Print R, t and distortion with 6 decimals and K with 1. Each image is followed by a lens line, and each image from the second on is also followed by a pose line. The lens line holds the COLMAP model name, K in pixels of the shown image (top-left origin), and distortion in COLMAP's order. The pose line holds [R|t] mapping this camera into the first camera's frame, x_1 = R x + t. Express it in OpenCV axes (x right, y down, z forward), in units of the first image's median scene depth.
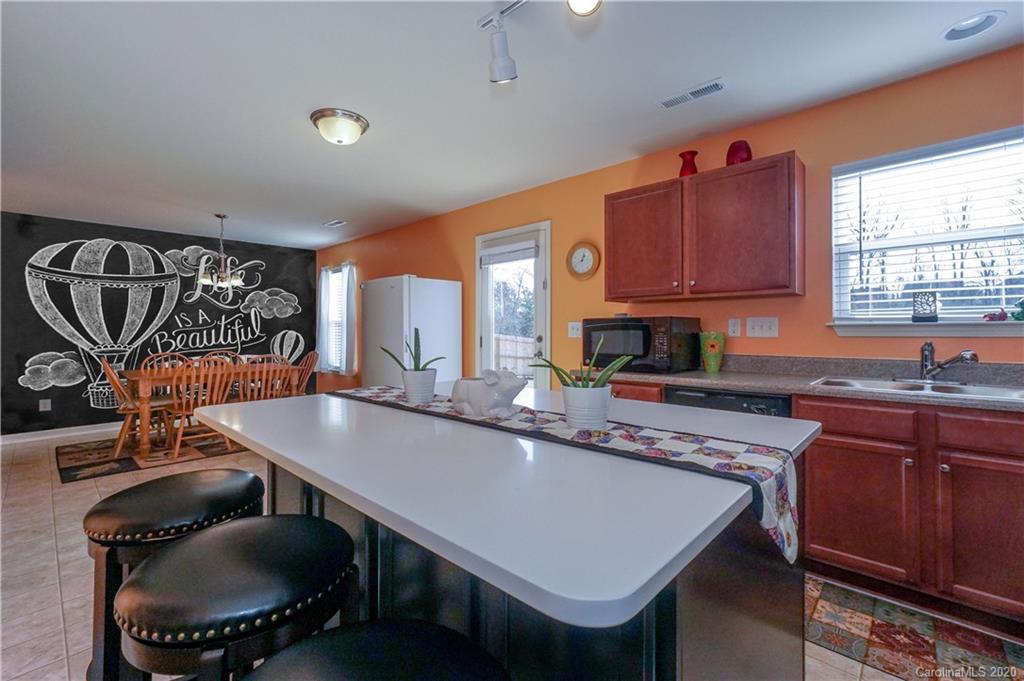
lens RADIAL K [[468.8, 0, 518.0], [0, 468.8, 335.6], [0, 0, 1]] dist [0.001260, 0.002498]
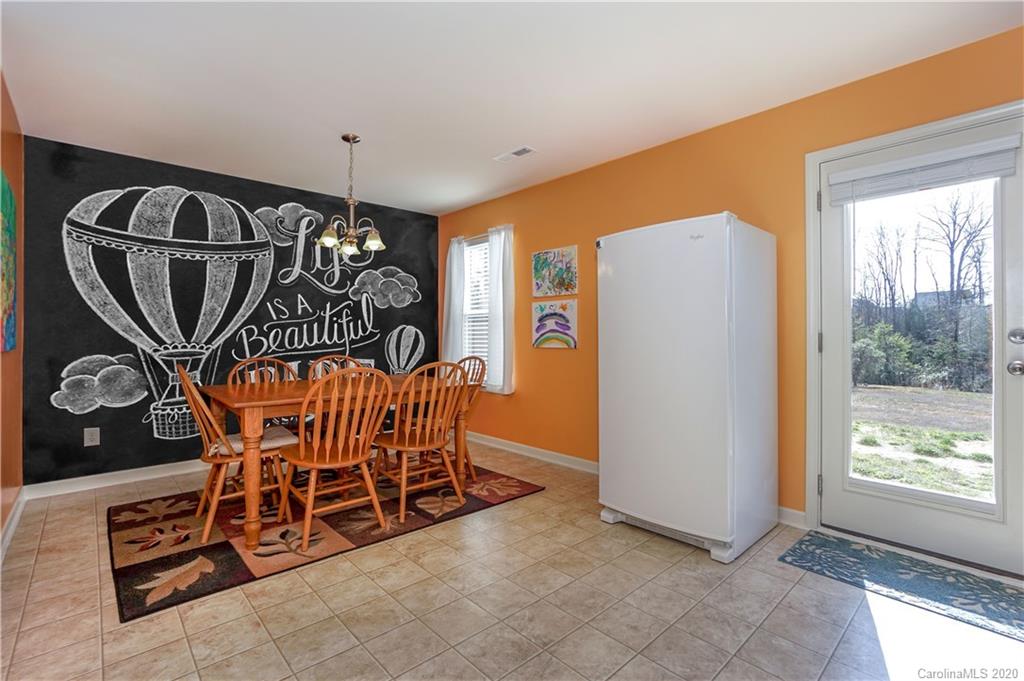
lens RADIAL K [[468.8, 0, 506.8], [0, 468.8, 334.1], [0, 0, 1]] dist [0.001260, 0.002498]
pose [[0.997756, 0.001965, -0.066929, -0.354019], [-0.002427, 0.999974, -0.006819, 0.008484], [0.066914, 0.006966, 0.997734, 0.357052]]
